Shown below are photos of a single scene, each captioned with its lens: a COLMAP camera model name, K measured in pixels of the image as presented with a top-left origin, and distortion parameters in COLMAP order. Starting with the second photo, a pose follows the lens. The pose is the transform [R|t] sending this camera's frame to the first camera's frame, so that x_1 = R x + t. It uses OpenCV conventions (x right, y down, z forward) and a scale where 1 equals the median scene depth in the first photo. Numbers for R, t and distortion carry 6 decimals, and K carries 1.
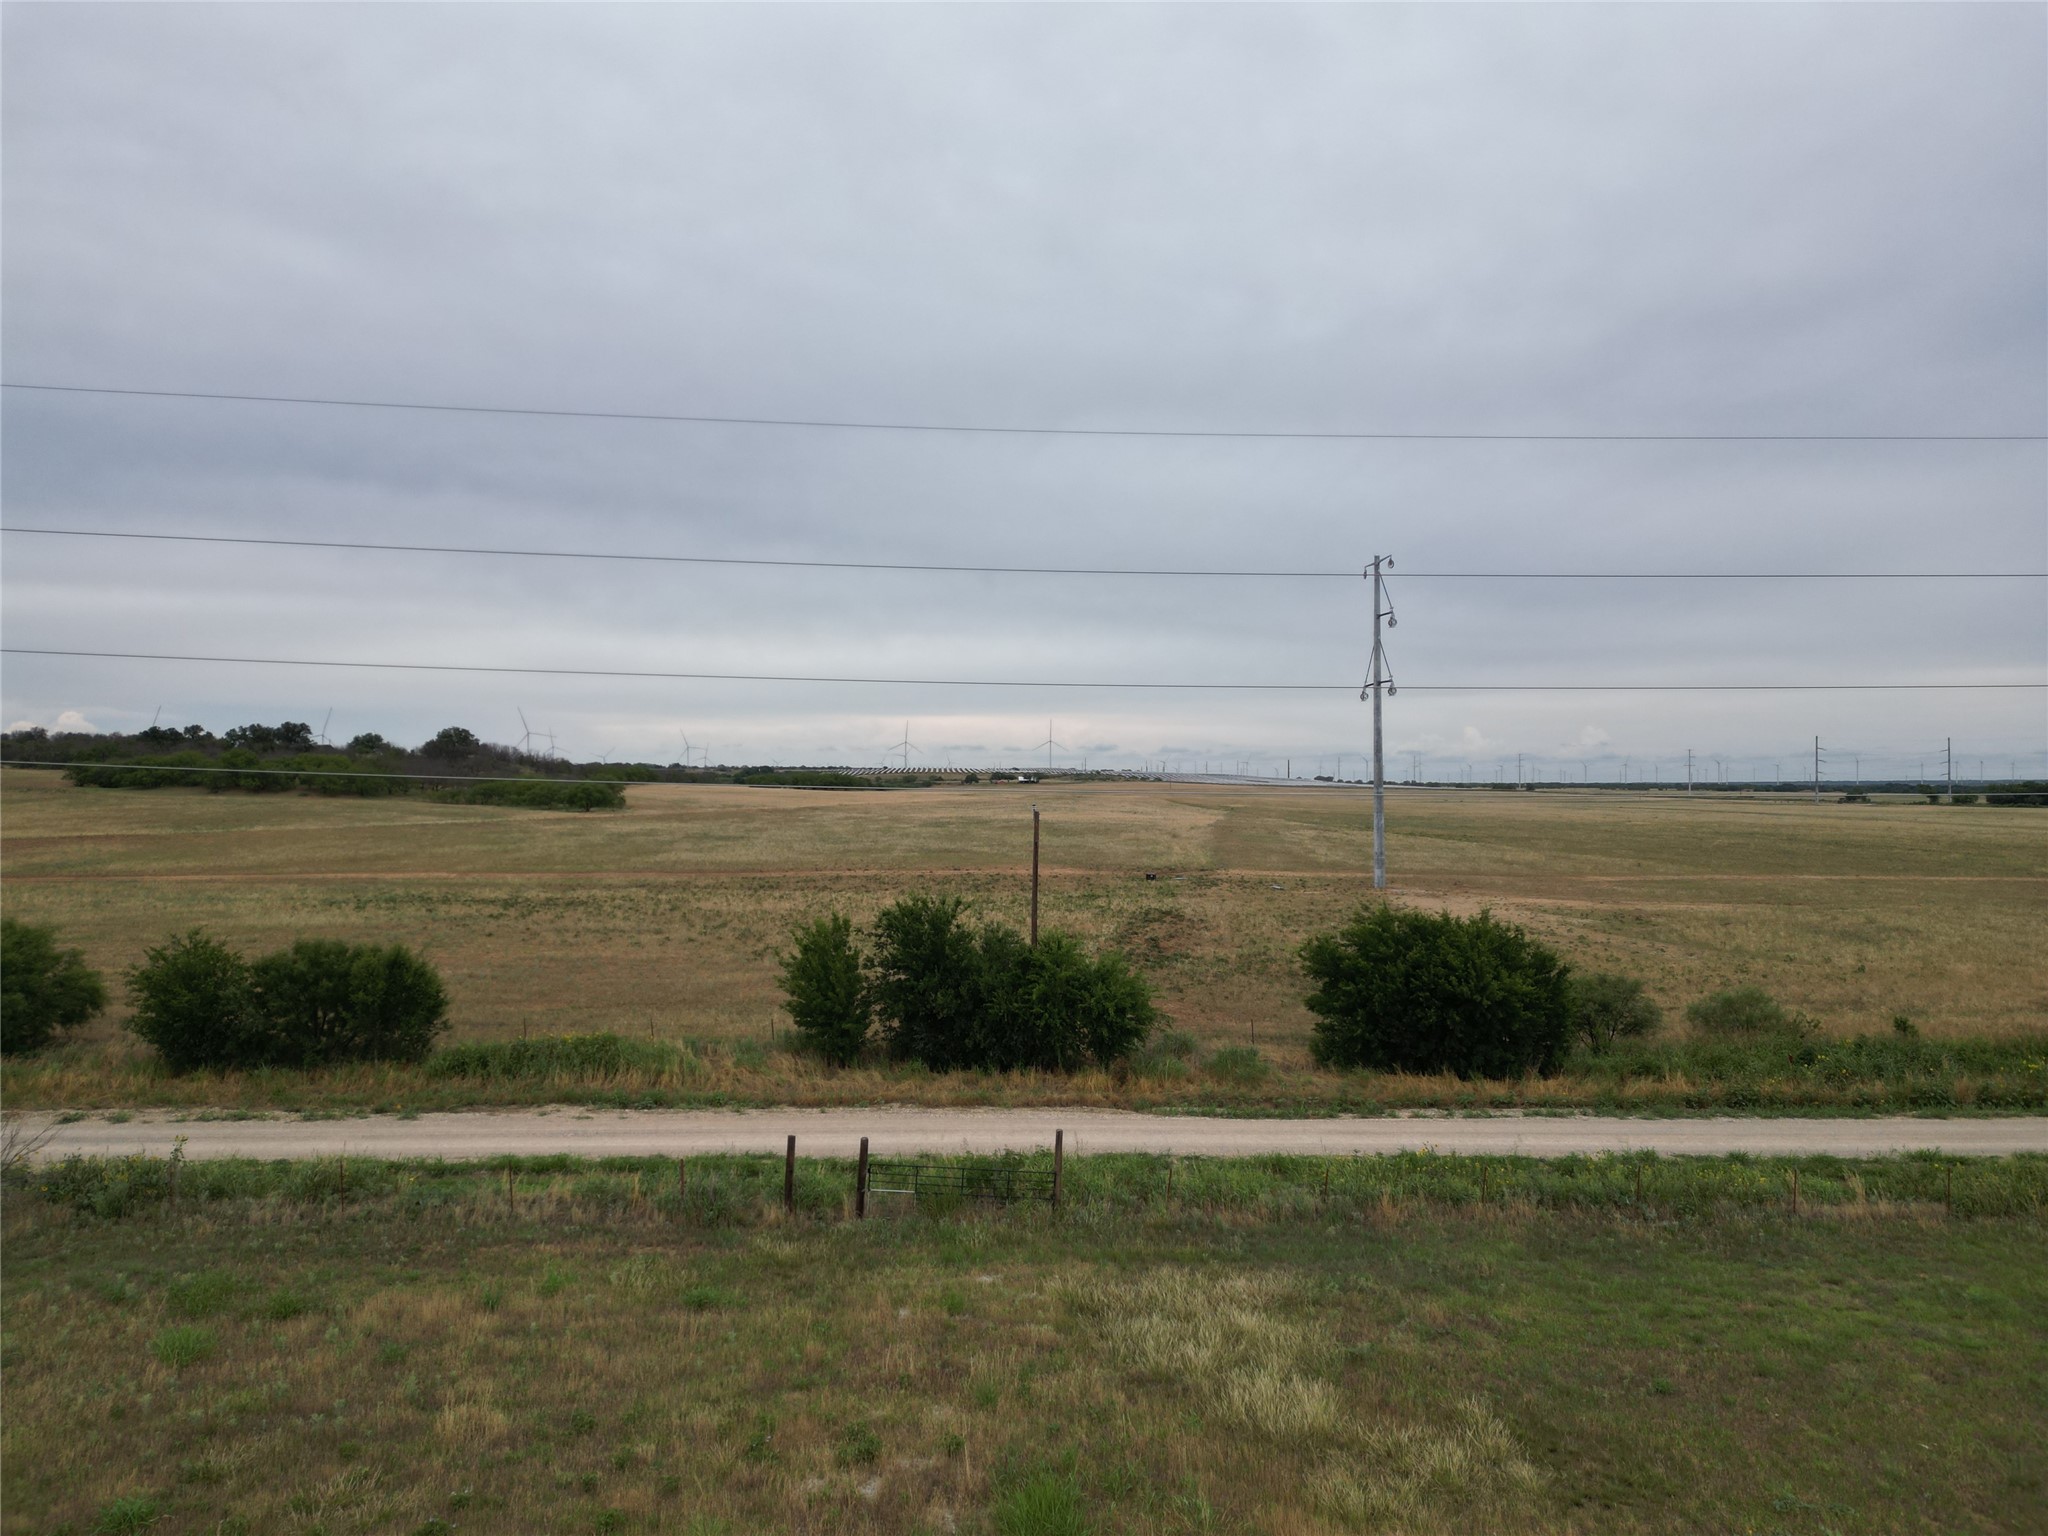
lens RADIAL K [[1410.1, 0, 1026.9], [0, 1410.1, 769.2], [0, 0, 1]] dist [0.055429, -0.008093]
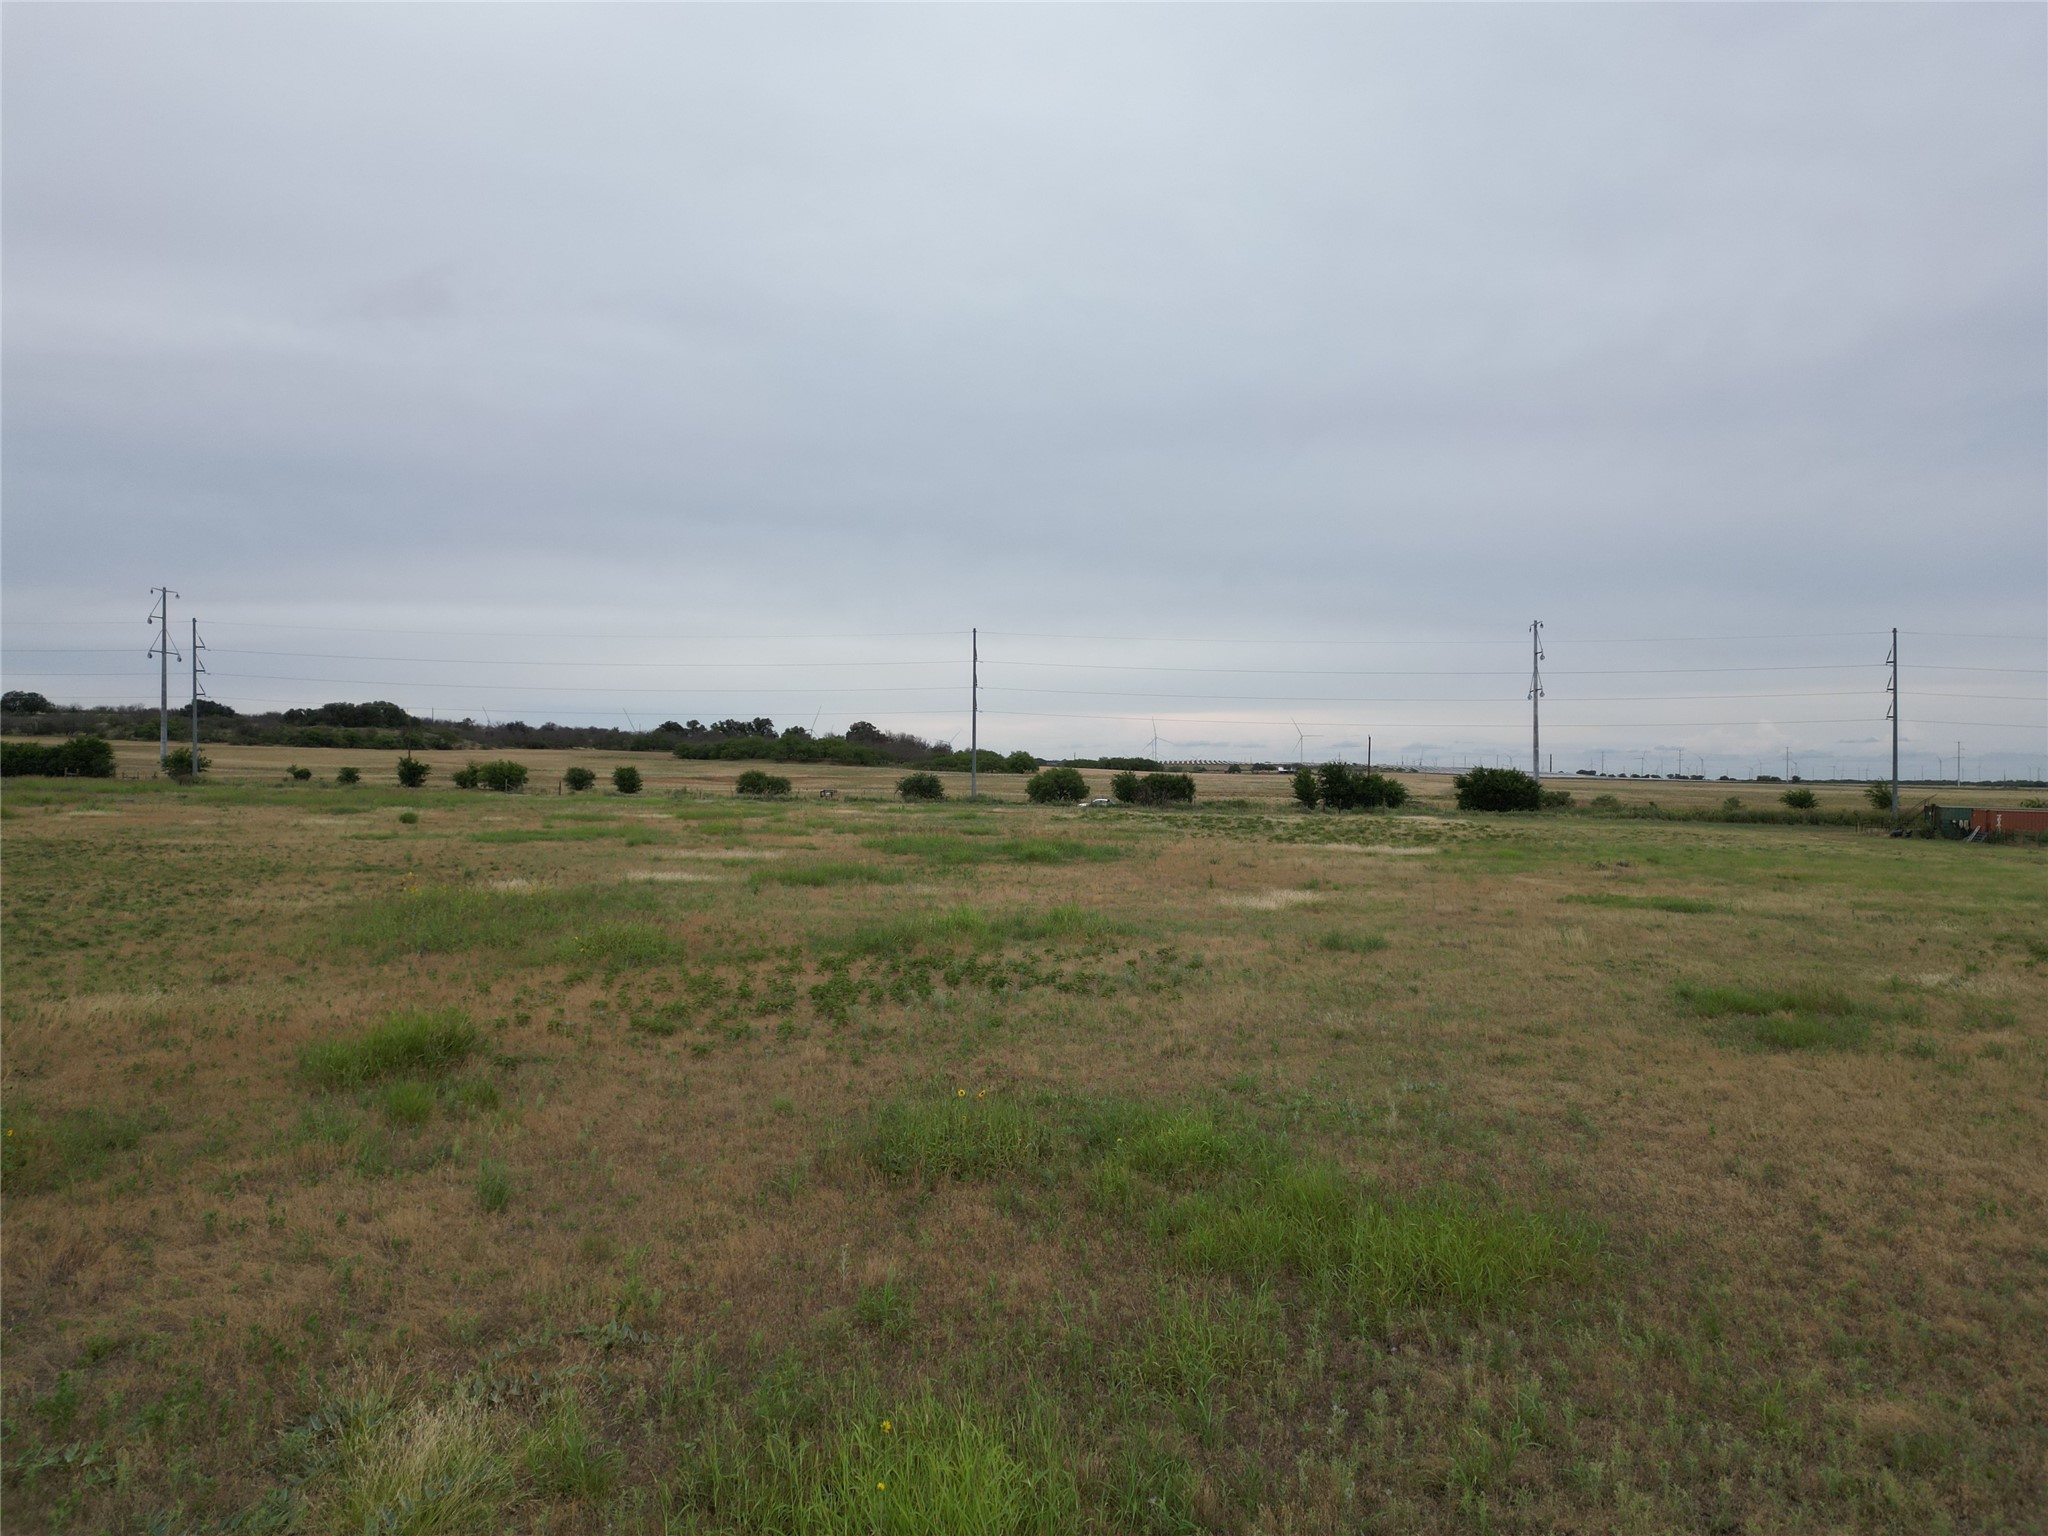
lens RADIAL K [[1410.1, 0, 1022.6], [0, 1410.1, 764.6], [0, 0, 1]] dist [0.055429, -0.008093]
pose [[0.984456, 0.002508, -0.175613, -0.025837], [-0.002604, 0.999997, -0.000317, 0.011847], [0.175611, 0.000769, 0.984459, -0.291774]]
